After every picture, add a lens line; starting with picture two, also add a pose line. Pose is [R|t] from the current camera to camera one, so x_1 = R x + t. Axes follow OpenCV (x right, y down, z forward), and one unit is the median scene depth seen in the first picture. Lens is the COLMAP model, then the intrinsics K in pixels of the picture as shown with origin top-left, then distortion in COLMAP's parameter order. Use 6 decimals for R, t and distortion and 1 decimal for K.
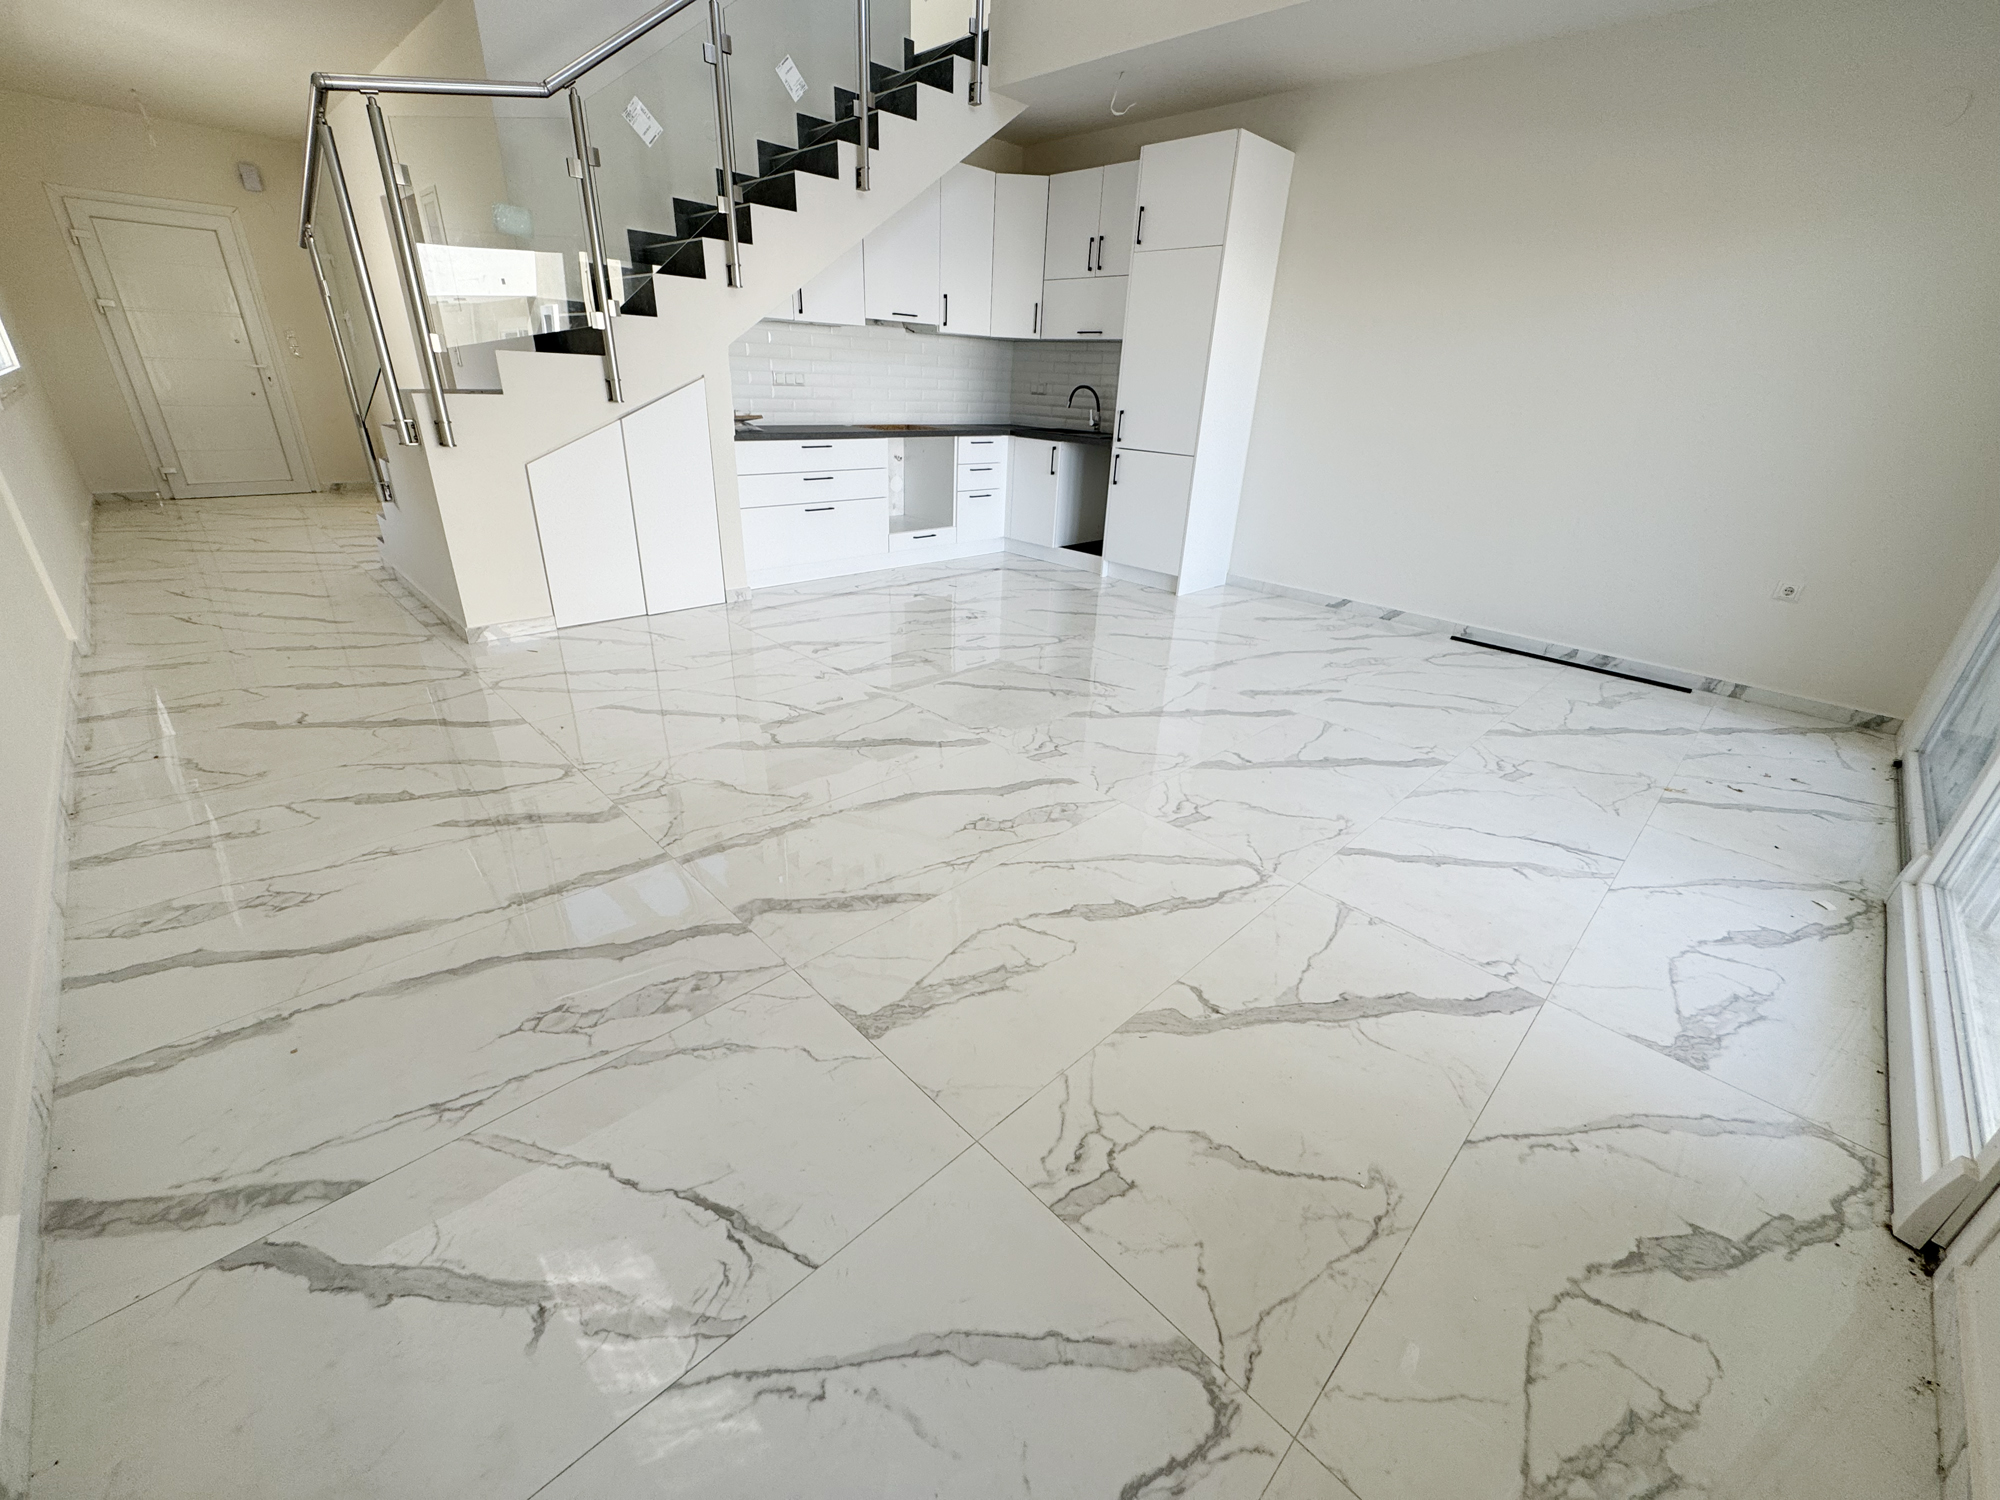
lens RADIAL K [[802.0, 0, 1001.9], [0, 802.0, 746.6], [0, 0, 1]] dist [0.000071, -0.000272]
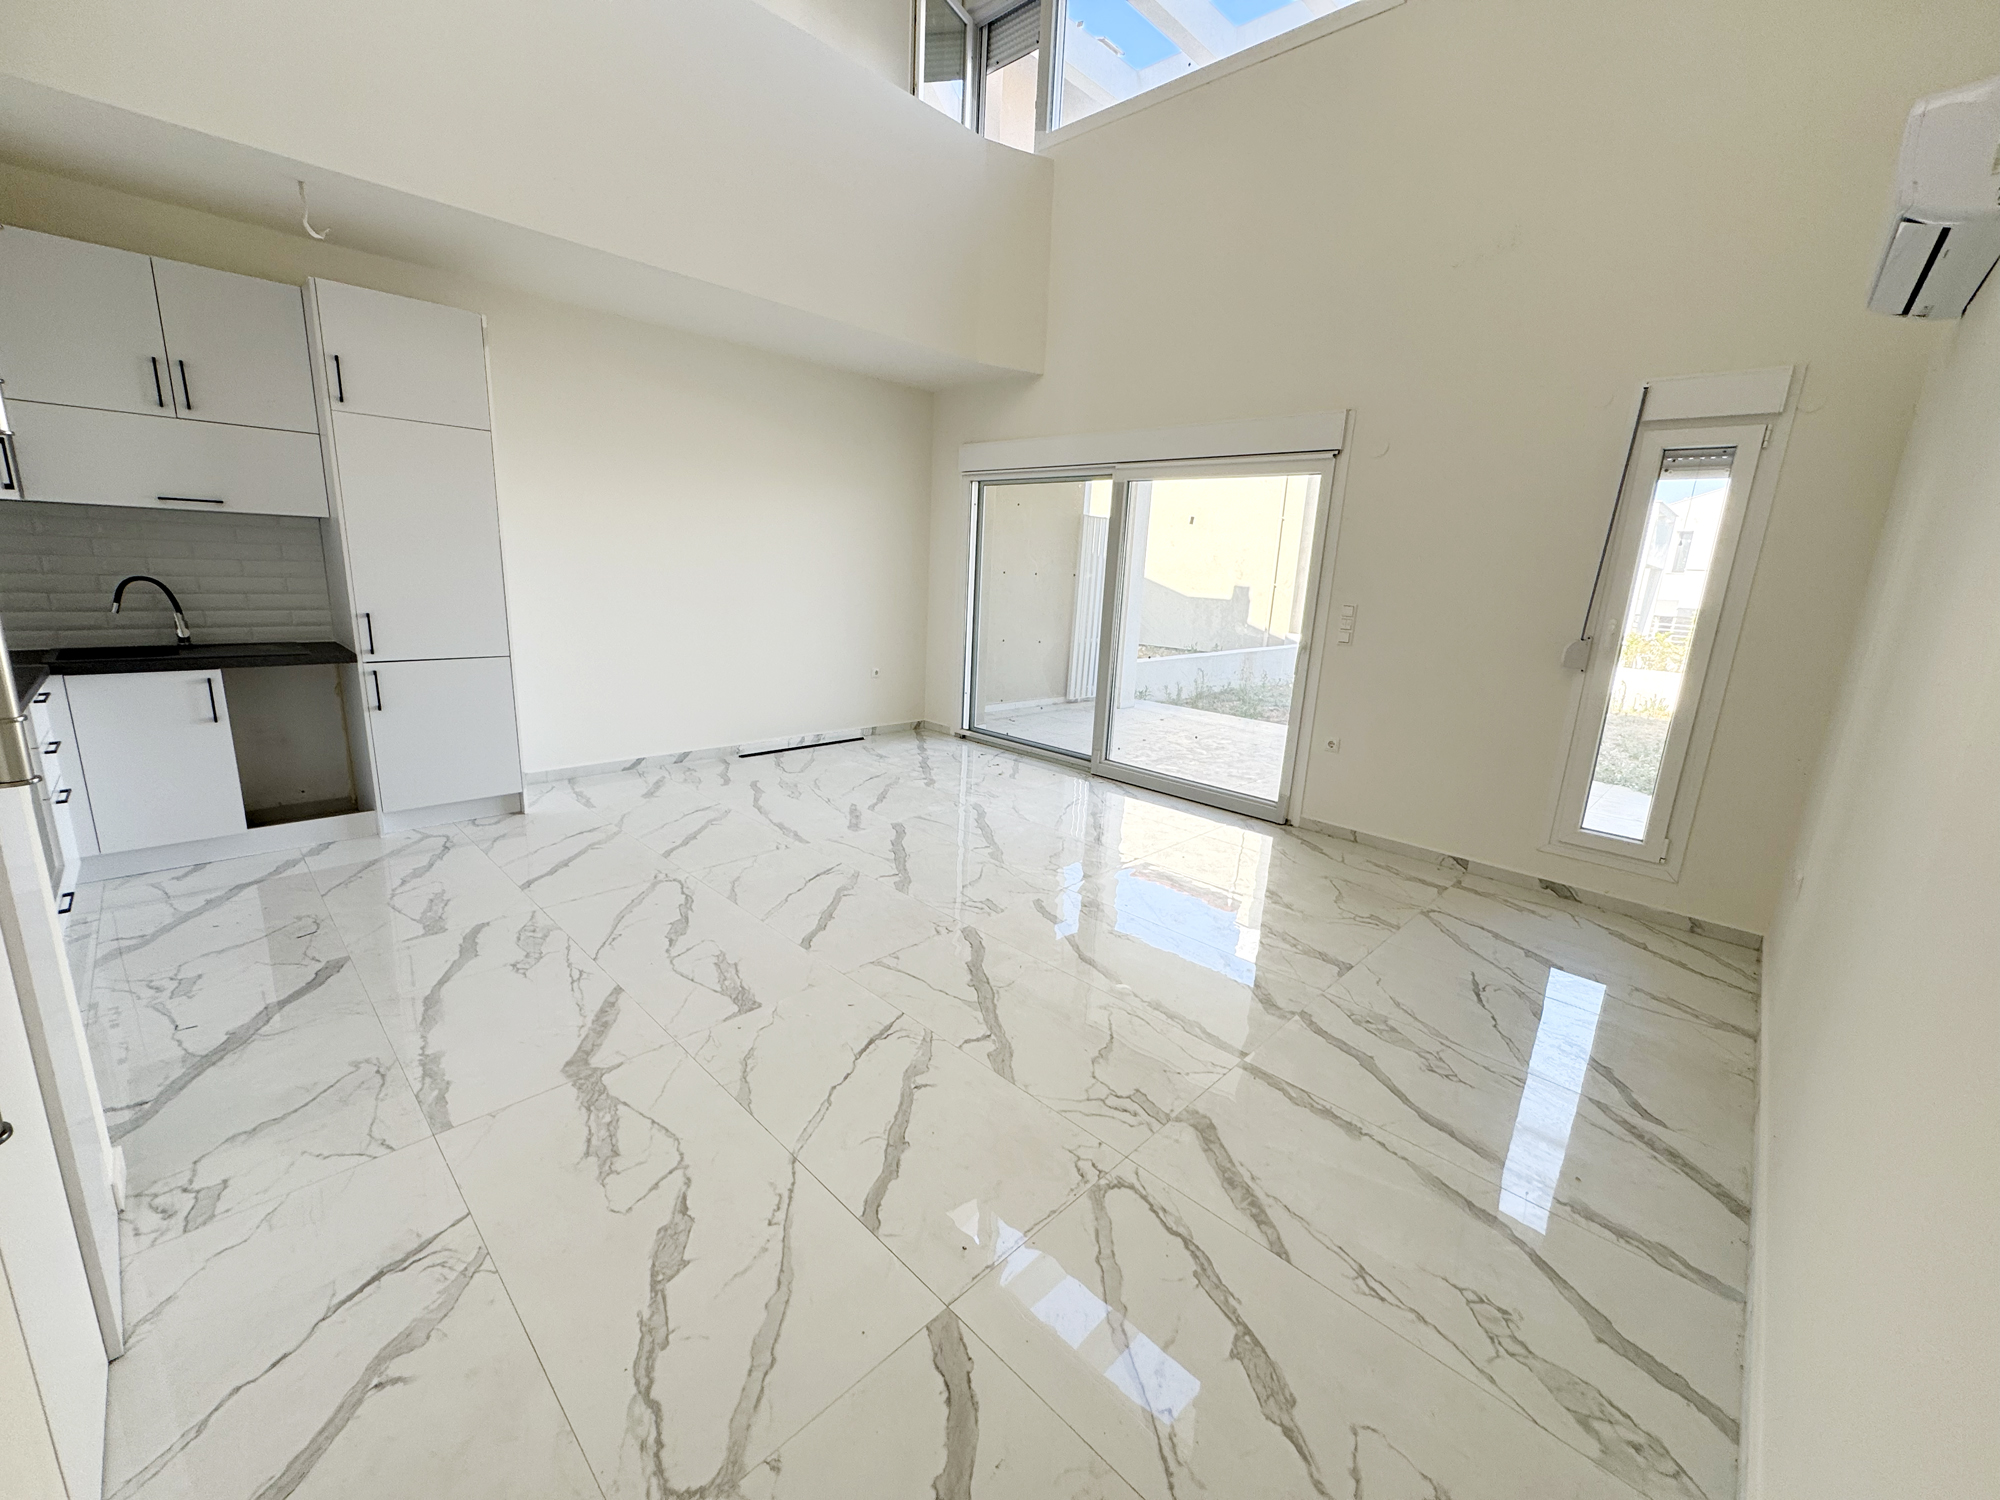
lens RADIAL K [[802.0, 0, 1001.9], [0, 802.0, 746.6], [0, 0, 1]] dist [0.000071, -0.000272]
pose [[-0.020508, -0.265591, 0.963868, -1.280113], [0.372144, 0.892768, 0.253918, -0.618630], [-0.927949, 0.363905, 0.080529, 0.998619]]
